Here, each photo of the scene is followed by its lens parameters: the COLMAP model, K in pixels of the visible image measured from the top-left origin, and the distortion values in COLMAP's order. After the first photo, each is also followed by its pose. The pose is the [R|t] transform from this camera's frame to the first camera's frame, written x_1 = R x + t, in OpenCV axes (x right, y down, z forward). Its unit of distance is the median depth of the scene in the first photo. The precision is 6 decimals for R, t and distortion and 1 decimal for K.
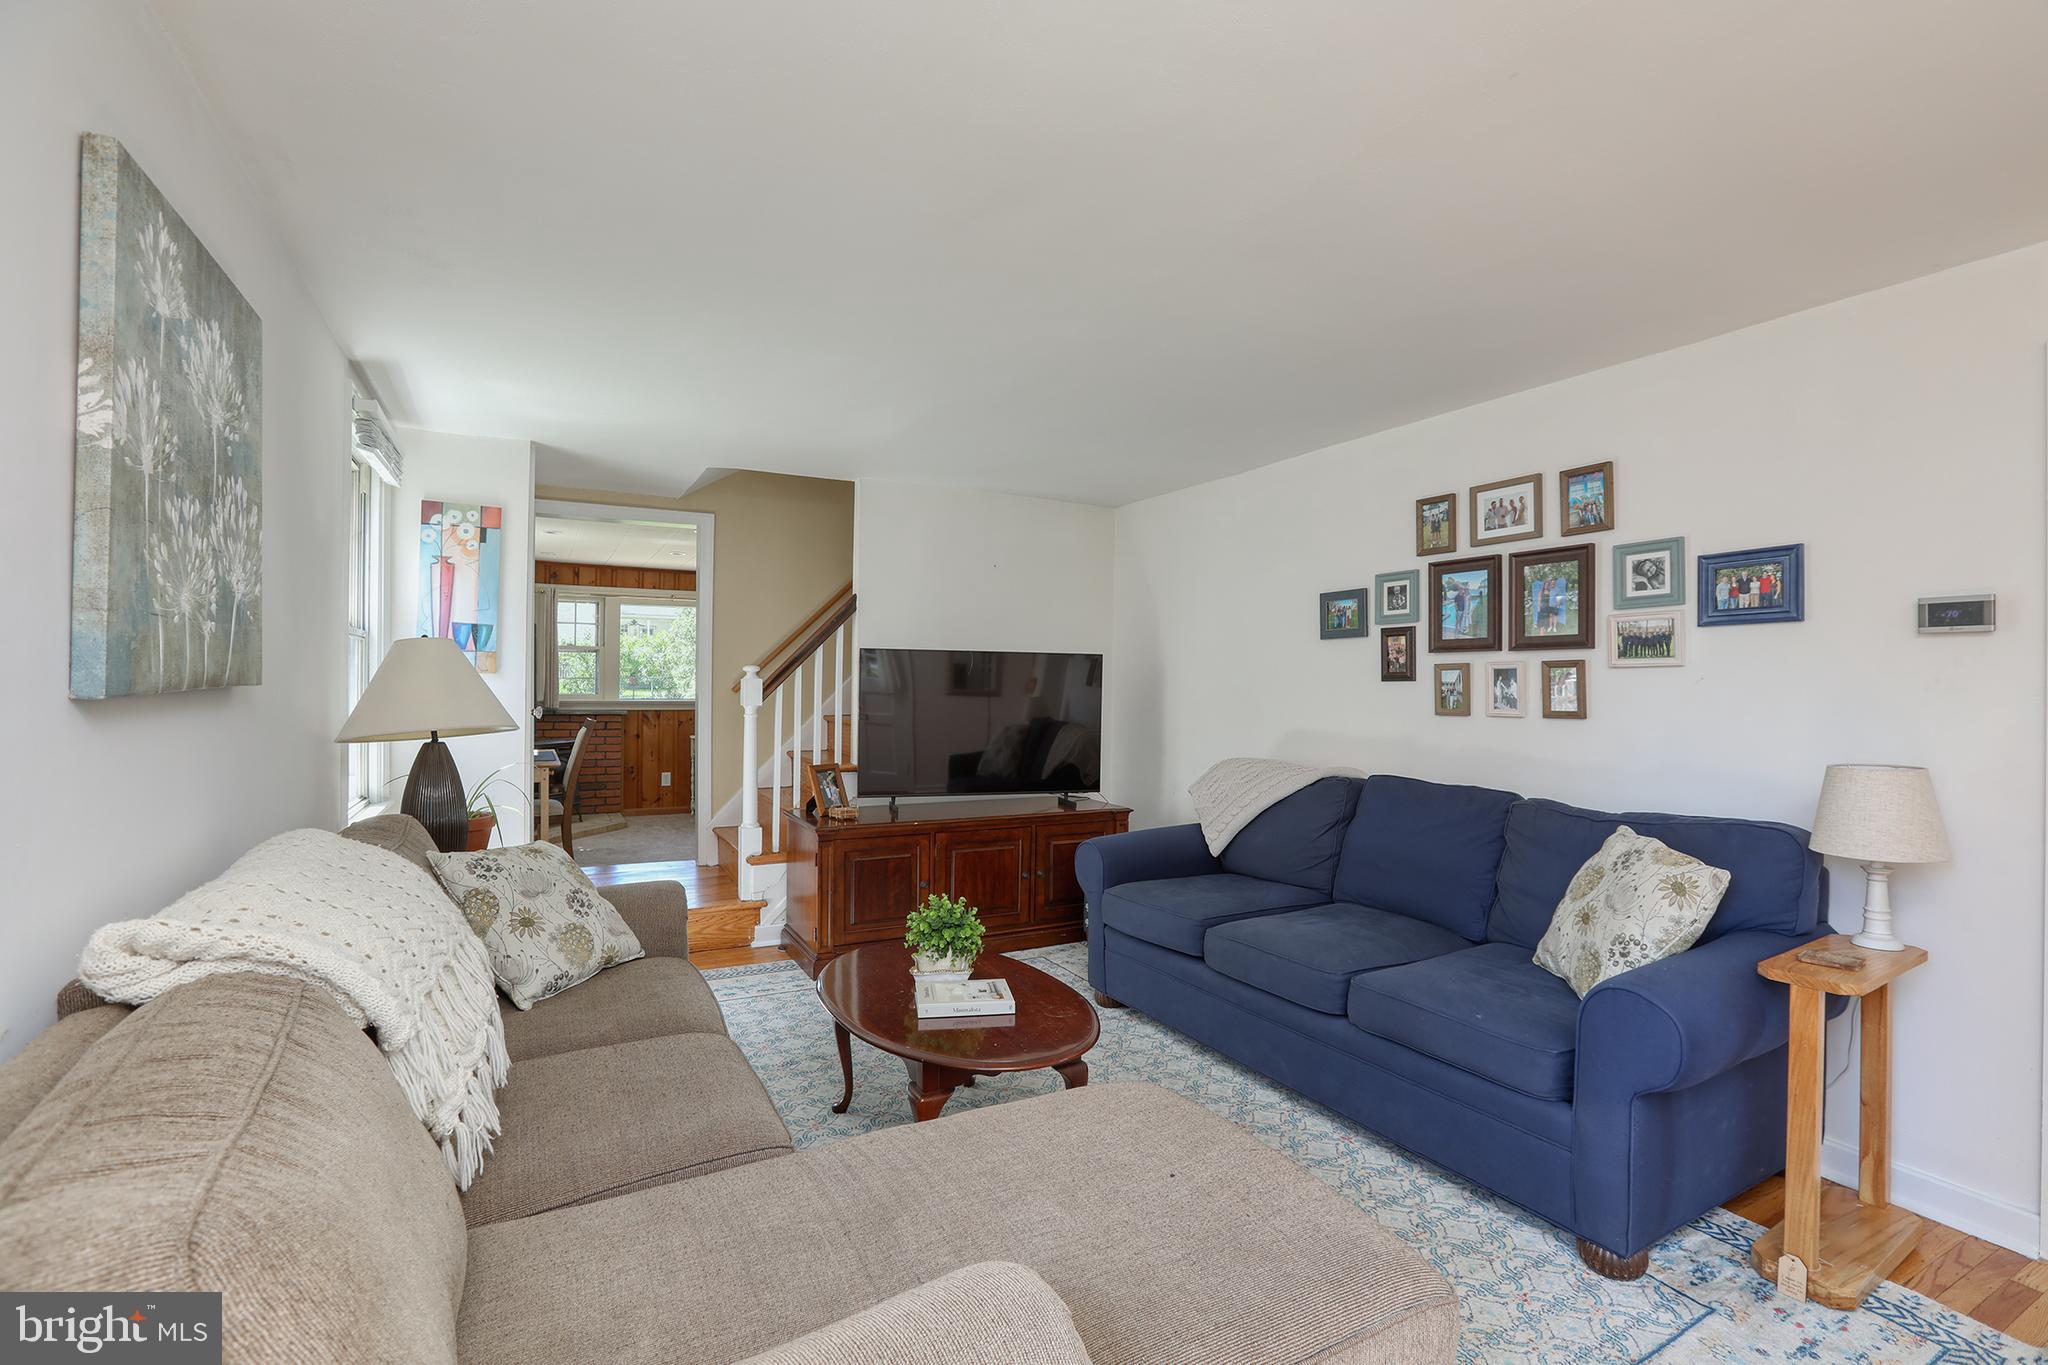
lens RADIAL K [[929.8, 0, 1025.9], [0, 929.8, 686.5], [0, 0, 1]] dist [-0.040135, 0.011821]
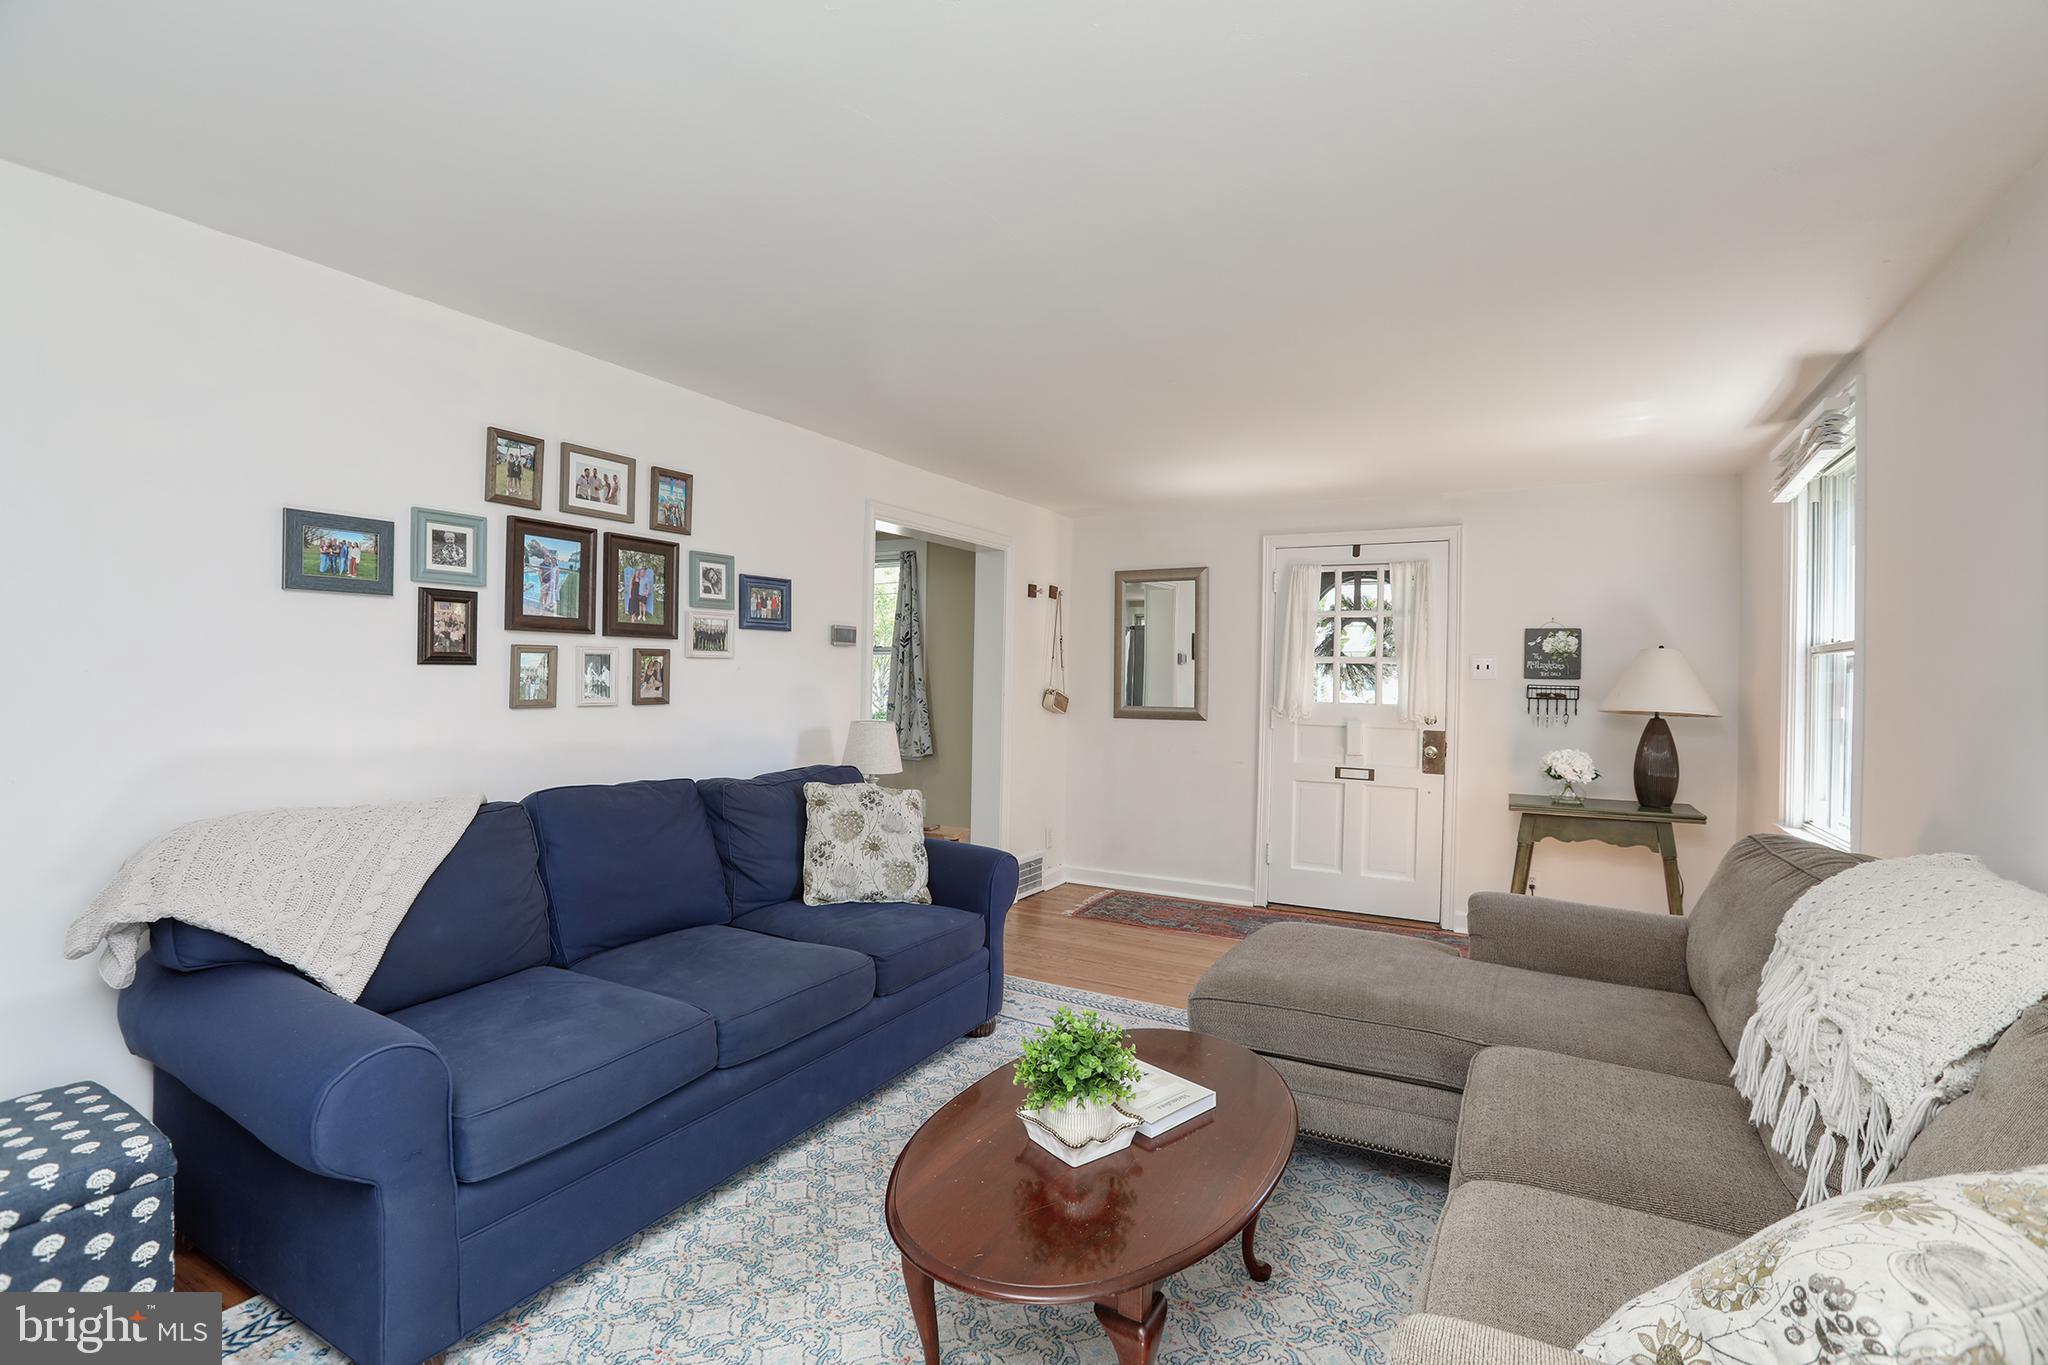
lens RADIAL K [[929.8, 0, 1035.1], [0, 929.8, 681.4], [0, 0, 1]] dist [-0.040135, 0.011821]
pose [[-0.534989, -0.017514, 0.844677, -0.501510], [-0.017375, 0.999802, 0.009726, -0.008736], [-0.844680, -0.009473, -0.535188, 1.126291]]
